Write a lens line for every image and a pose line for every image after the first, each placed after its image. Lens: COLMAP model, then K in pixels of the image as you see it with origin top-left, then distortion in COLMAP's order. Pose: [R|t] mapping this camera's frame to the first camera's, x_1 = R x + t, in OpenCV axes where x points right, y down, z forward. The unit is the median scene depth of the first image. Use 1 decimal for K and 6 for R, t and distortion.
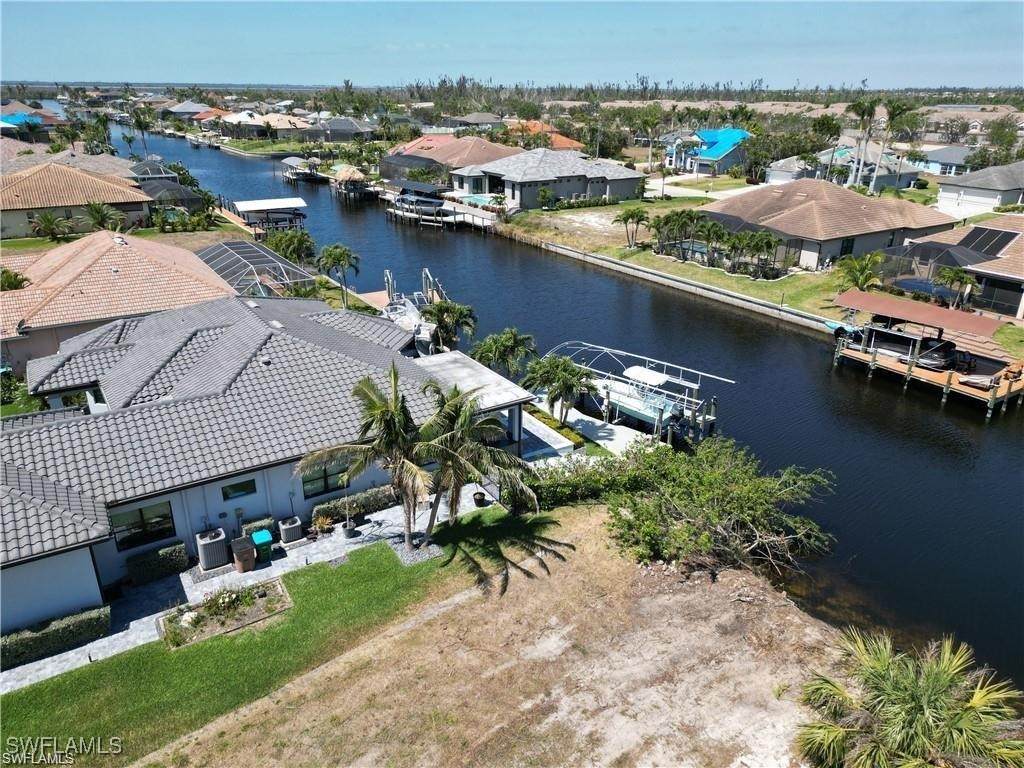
lens RADIAL K [[719.6, 0, 507.6], [0, 719.6, 384.9], [0, 0, 1]] dist [0.073331, -0.074936]
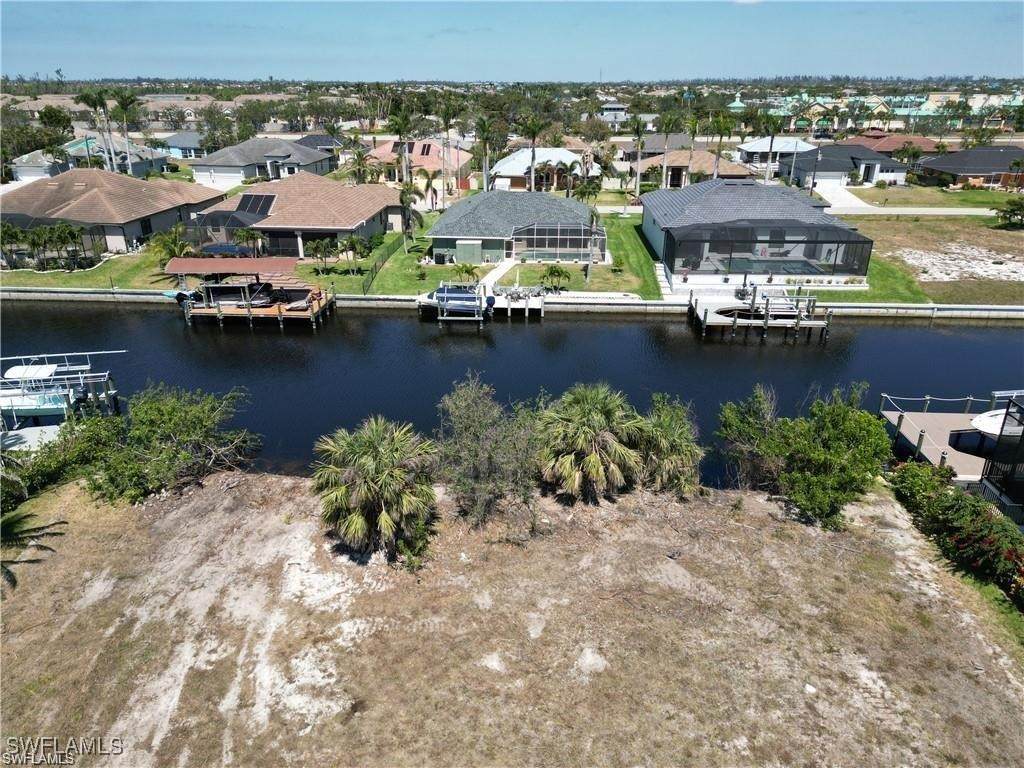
lens RADIAL K [[719.6, 0, 507.6], [0, 719.6, 384.9], [0, 0, 1]] dist [0.073331, -0.074936]
pose [[0.590043, -0.316422, 0.742783, -0.120950], [0.308225, 0.938602, 0.154995, 0.034966], [-0.746221, 0.137490, 0.651345, -0.091401]]
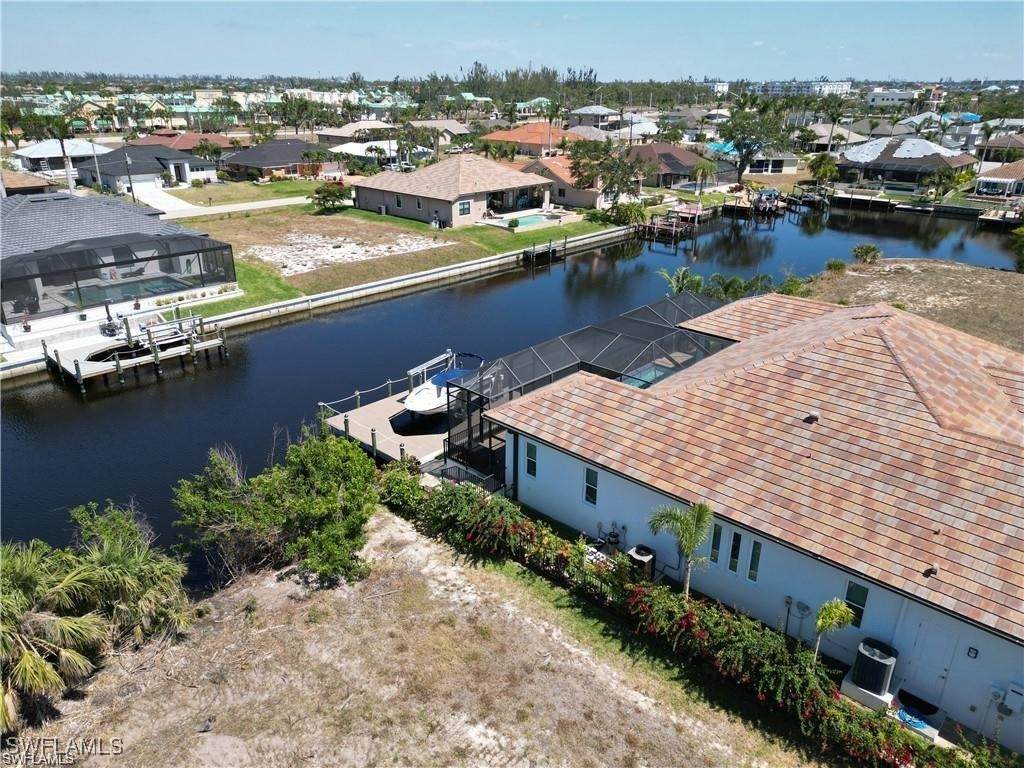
lens RADIAL K [[719.6, 0, 507.6], [0, 719.6, 384.9], [0, 0, 1]] dist [0.073331, -0.074936]
pose [[-0.242639, -0.380502, 0.892382, -0.021060], [0.360302, 0.818729, 0.447063, 0.011228], [-0.900727, 0.430001, -0.061560, -0.023612]]
